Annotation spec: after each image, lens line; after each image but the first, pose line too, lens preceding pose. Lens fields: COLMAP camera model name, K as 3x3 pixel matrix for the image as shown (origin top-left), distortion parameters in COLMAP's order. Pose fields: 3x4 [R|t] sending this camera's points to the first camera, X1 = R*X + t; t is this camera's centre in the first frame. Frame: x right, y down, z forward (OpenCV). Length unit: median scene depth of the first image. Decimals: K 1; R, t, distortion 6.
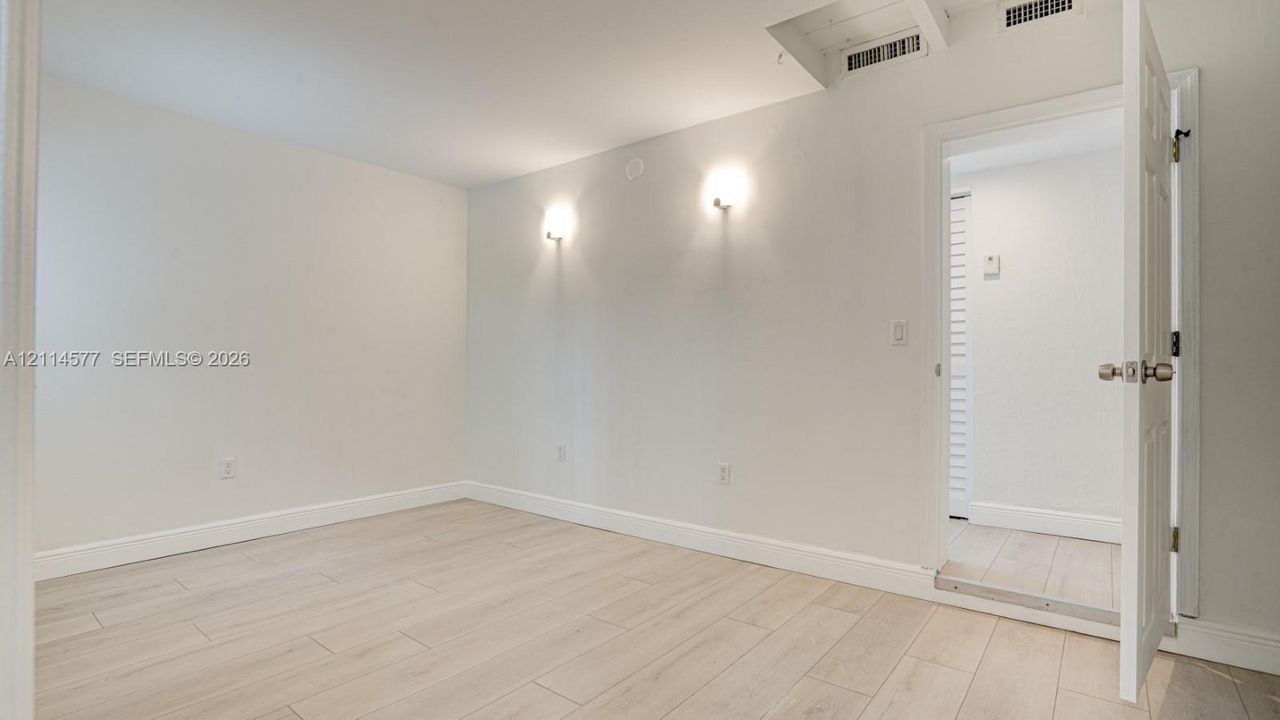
lens RADIAL K [[597.3, 0, 644.3], [0, 597.3, 361.4], [0, 0, 1]] dist [-0.037181, 0.009110]
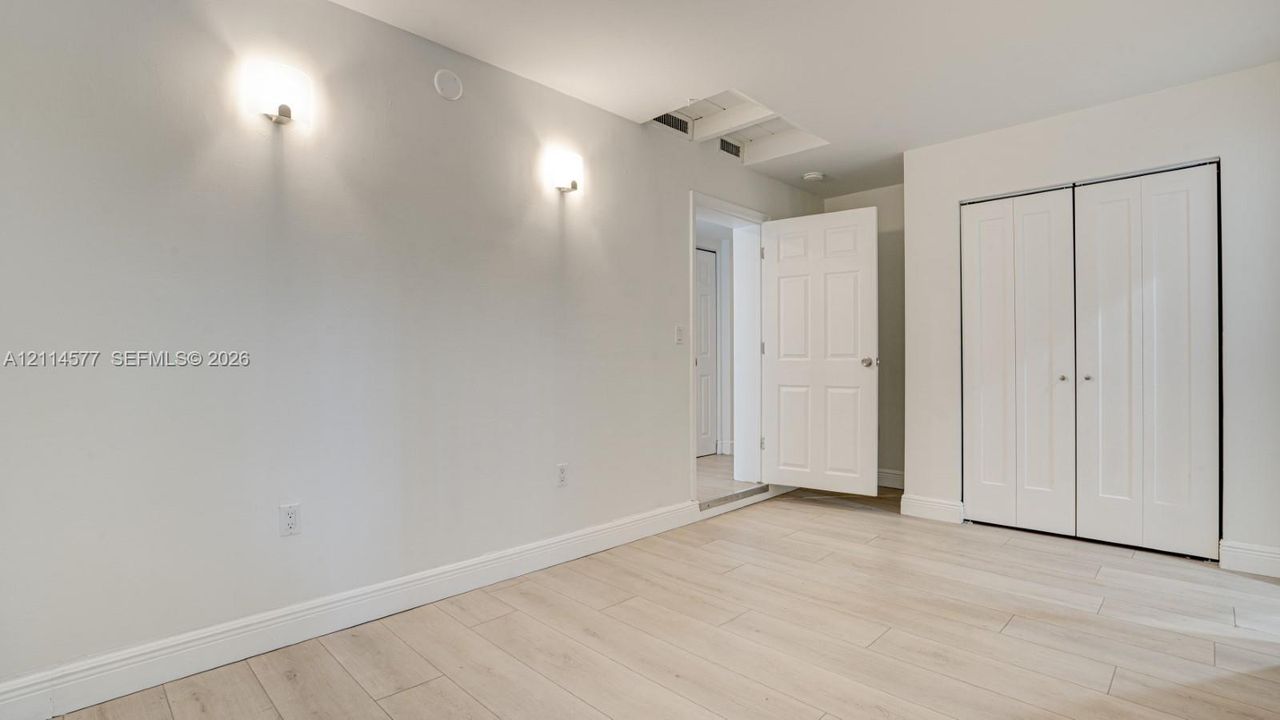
lens RADIAL K [[597.3, 0, 644.1], [0, 597.3, 363.9], [0, 0, 1]] dist [-0.037181, 0.009110]
pose [[0.105212, -0.008193, 0.994416, -0.824286], [-0.007211, 0.999933, 0.009001, 0.005188], [-0.994424, -0.008117, 0.105146, 0.817338]]
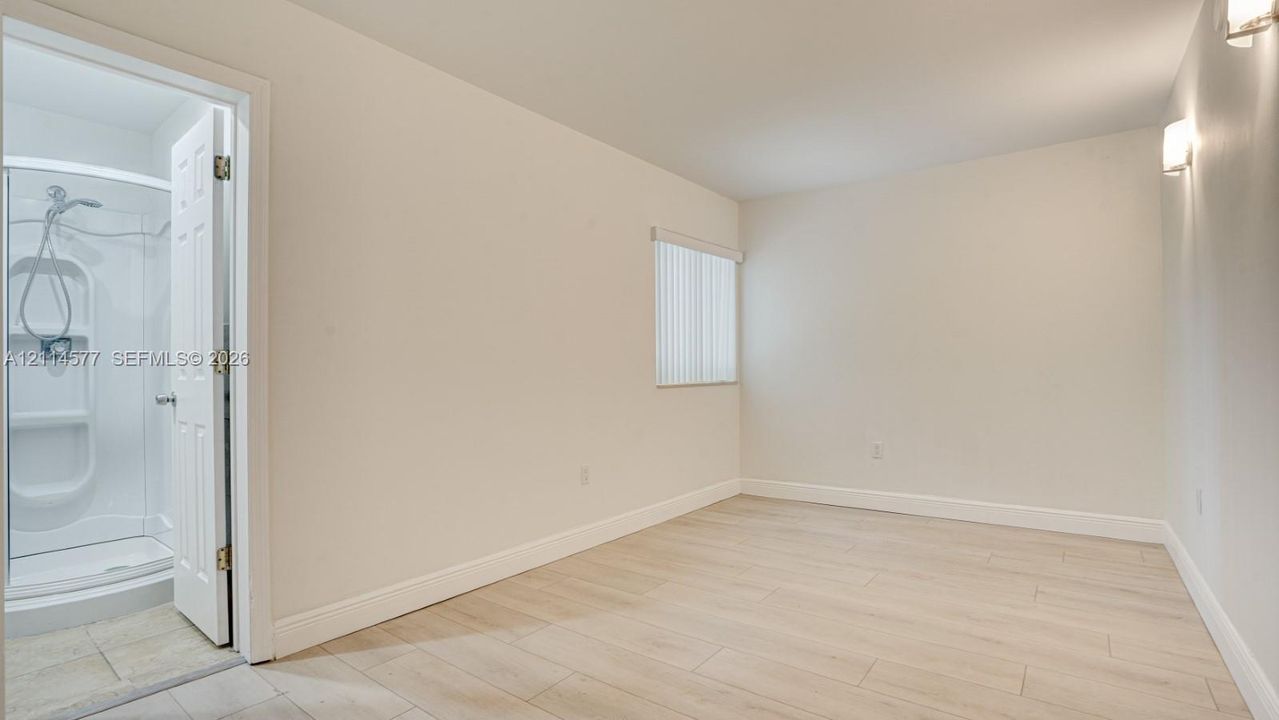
lens RADIAL K [[596.9, 0, 640.8], [0, 596.9, 365.4], [0, 0, 1]] dist [-0.037181, 0.009110]
pose [[0.027810, -0.010133, -0.999562, 0.597295], [0.020132, 0.999751, -0.009575, 0.005406], [0.999410, -0.019857, 0.028008, 0.515962]]
